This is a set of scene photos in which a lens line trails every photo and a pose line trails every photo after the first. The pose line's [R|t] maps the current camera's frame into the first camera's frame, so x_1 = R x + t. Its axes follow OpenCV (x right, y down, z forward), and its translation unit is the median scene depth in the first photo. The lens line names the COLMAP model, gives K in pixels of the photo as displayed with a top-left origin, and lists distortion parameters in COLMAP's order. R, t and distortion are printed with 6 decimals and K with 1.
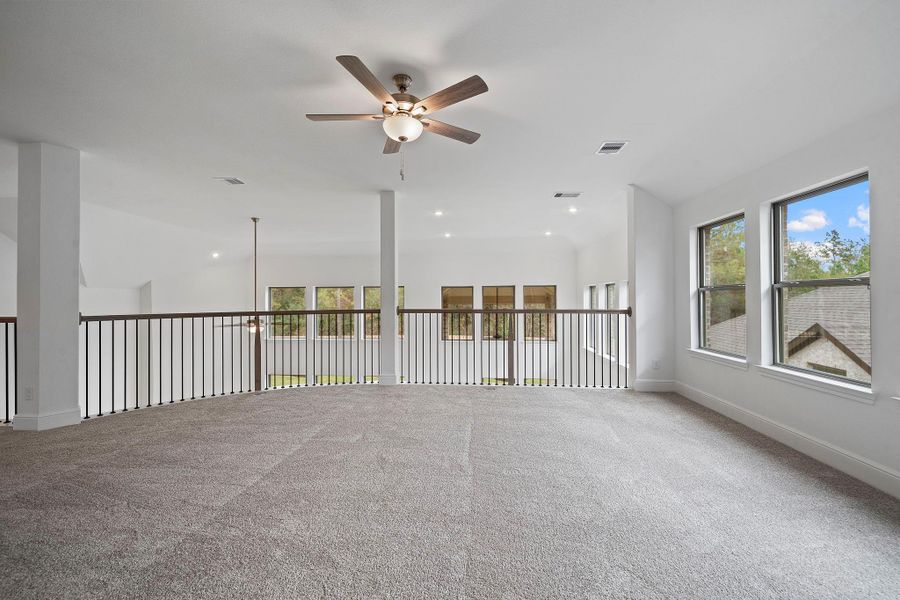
lens RADIAL K [[356.6, 0, 451.7], [0, 356.6, 302.5], [0, 0, 1]] dist [-0.000403, 0.000089]
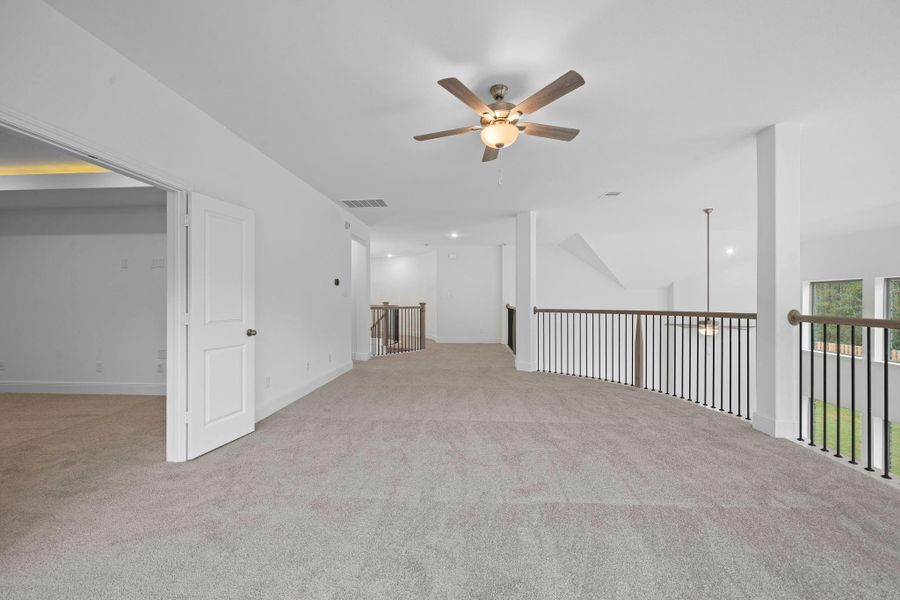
lens RADIAL K [[356.6, 0, 451.7], [0, 356.6, 302.5], [0, 0, 1]] dist [-0.000403, 0.000089]
pose [[0.005488, 0.010720, -0.999927, 0.622371], [-0.009197, 0.999901, 0.010669, -0.005107], [0.999943, 0.009138, 0.005586, 0.590716]]
